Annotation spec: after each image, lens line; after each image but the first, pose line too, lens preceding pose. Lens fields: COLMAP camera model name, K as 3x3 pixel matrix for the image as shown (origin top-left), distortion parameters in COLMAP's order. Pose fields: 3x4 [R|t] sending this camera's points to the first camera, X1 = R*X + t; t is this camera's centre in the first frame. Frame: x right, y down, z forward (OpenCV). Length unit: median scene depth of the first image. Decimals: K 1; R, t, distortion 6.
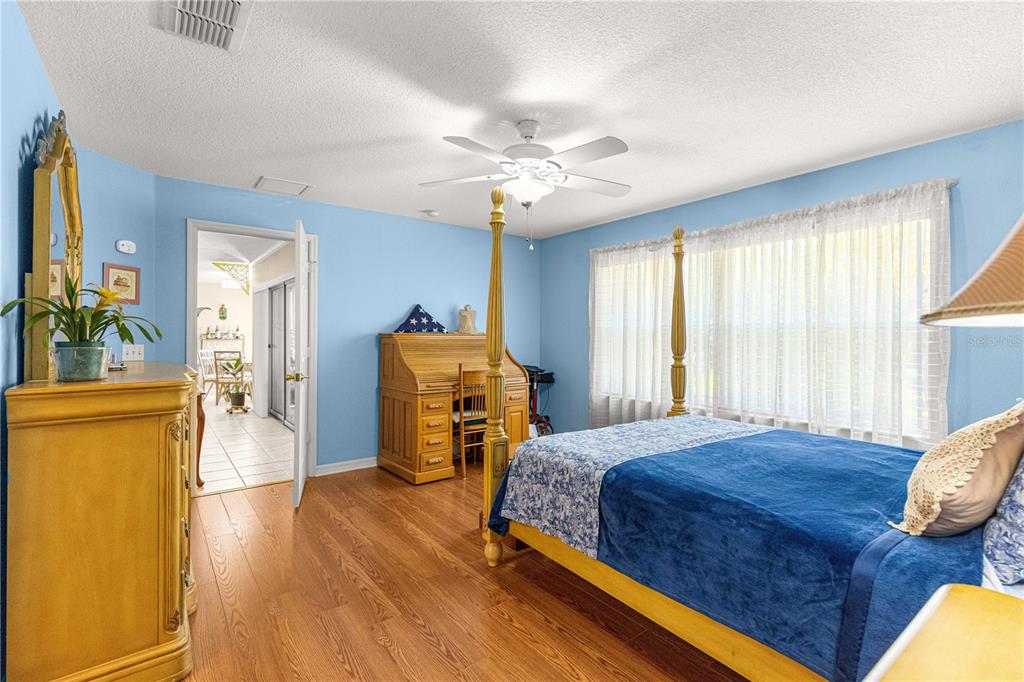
lens RADIAL K [[458.5, 0, 508.0], [0, 458.5, 342.0], [0, 0, 1]] dist [0.010830, 0.000263]
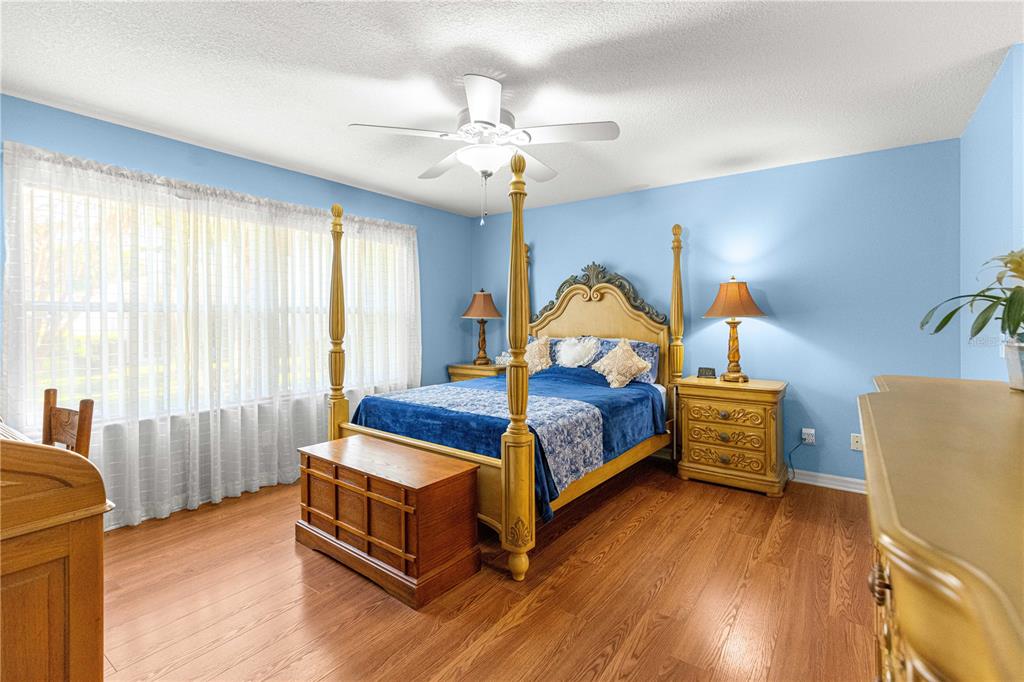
lens RADIAL K [[456.9, 0, 514.3], [0, 456.9, 323.7], [0, 0, 1]] dist [0.000225, 0.000038]
pose [[-0.280928, -0.008273, 0.959693, -0.832928], [0.010802, 0.999872, 0.011781, -0.015315], [-0.959668, 0.013677, -0.280803, 1.196304]]
